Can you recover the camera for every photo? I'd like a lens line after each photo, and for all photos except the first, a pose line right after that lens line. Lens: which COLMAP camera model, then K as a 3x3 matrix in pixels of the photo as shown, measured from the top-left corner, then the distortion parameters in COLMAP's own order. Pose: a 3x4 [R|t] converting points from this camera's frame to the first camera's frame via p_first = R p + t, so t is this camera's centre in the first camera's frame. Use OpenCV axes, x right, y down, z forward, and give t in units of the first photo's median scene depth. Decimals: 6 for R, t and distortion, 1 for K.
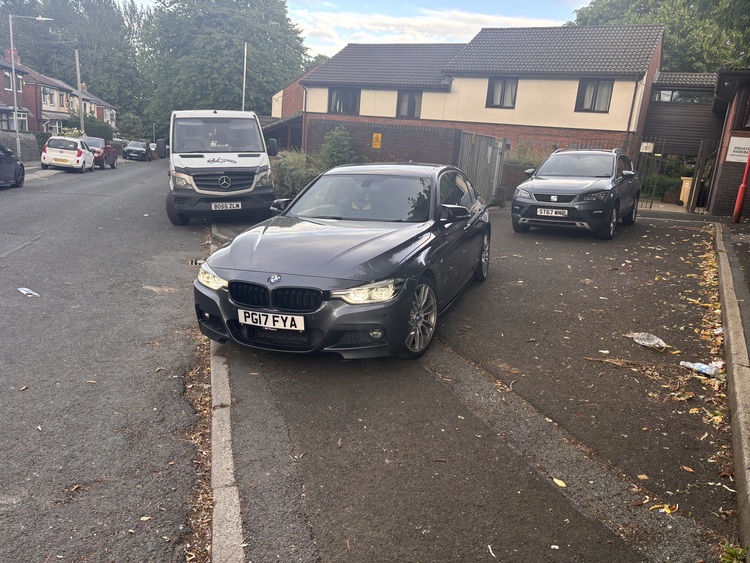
lens RADIAL K [[584.6, 0, 386.1], [0, 584.6, 278.0], [0, 0, 1]] dist [0.074902, -0.079581]
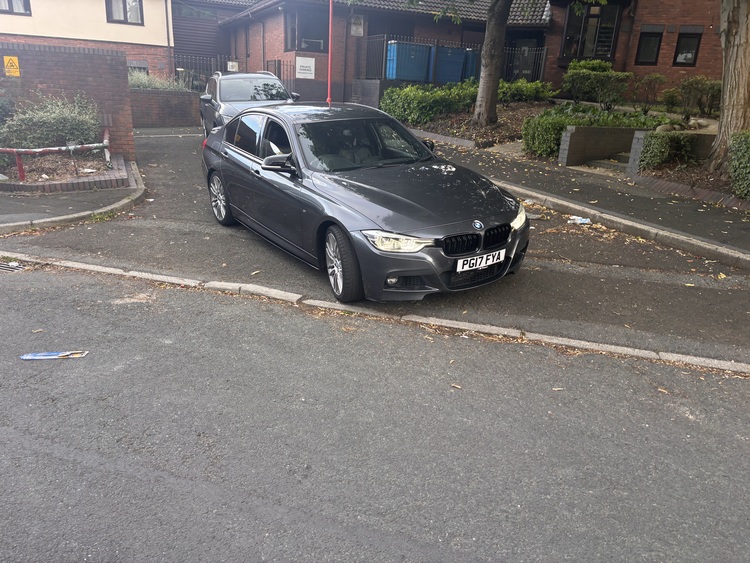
lens RADIAL K [[584.6, 0, 386.1], [0, 584.6, 278.0], [0, 0, 1]] dist [0.074902, -0.079581]
pose [[0.584642, -0.294551, 0.755932, -1.050872], [0.179380, 0.955635, 0.233633, -0.174832], [-0.791212, -0.000992, 0.611541, 0.397635]]
